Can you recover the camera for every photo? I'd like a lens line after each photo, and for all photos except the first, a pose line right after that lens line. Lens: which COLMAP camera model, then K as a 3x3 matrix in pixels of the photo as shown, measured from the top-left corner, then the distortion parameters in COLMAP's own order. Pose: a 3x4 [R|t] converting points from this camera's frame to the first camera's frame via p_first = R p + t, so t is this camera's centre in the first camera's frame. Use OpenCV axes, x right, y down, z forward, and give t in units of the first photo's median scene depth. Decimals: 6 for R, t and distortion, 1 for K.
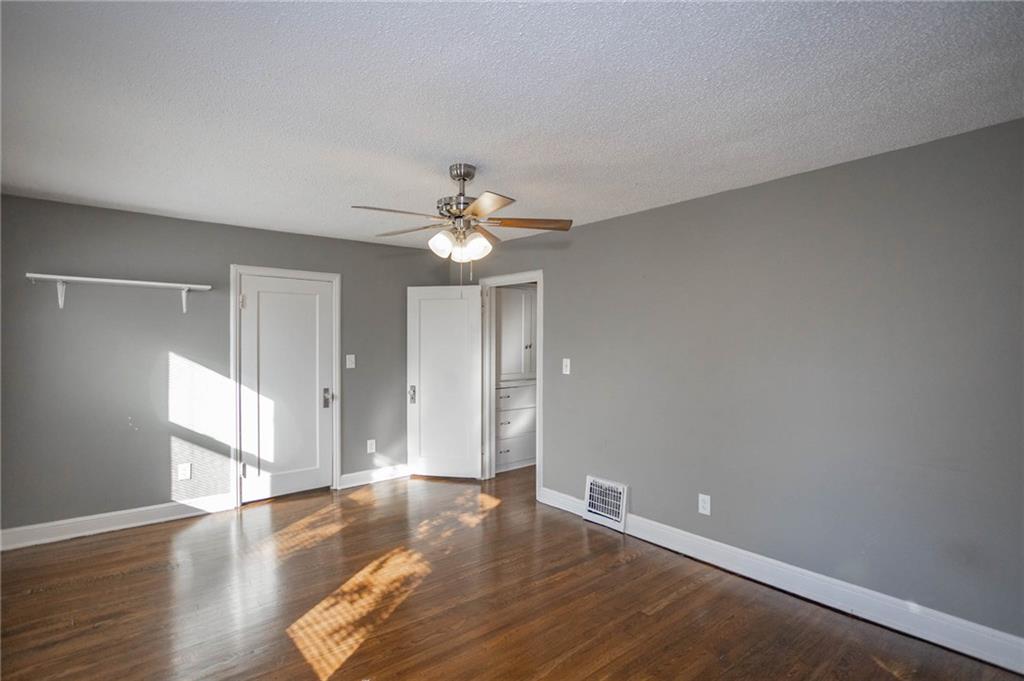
lens RADIAL K [[497.6, 0, 514.2], [0, 497.6, 347.8], [0, 0, 1]] dist [-0.050375, 0.030567]
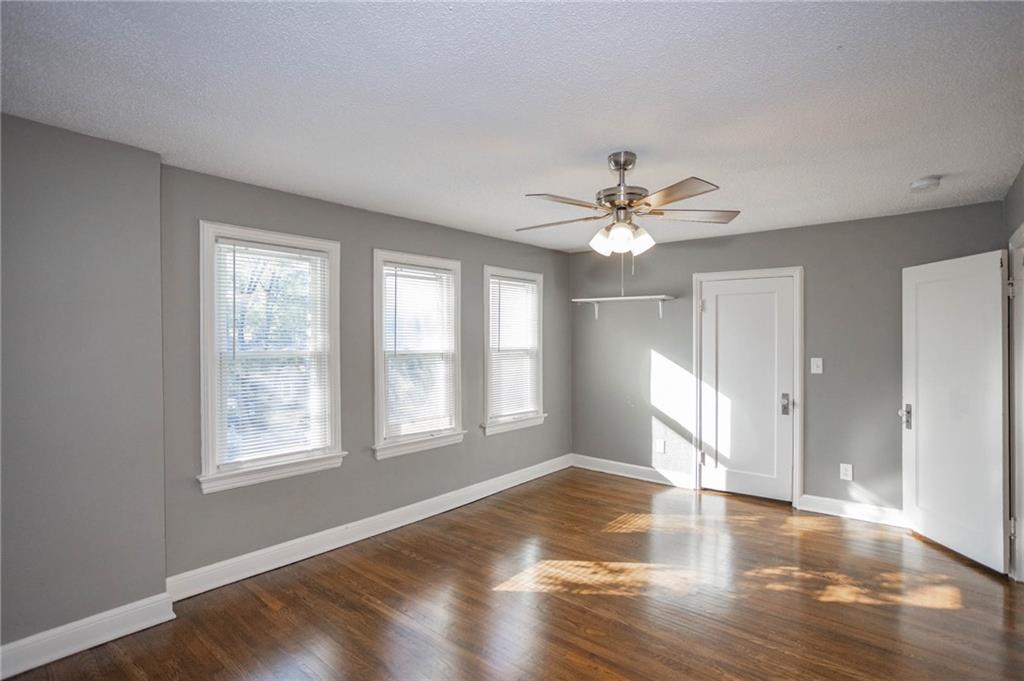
lens RADIAL K [[497.6, 0, 514.2], [0, 497.6, 347.8], [0, 0, 1]] dist [-0.050375, 0.030567]
pose [[0.206087, 0.016967, -0.978387, 0.446252], [-0.017265, 0.999757, 0.013701, -0.007055], [0.978381, 0.014069, 0.206330, 0.353075]]
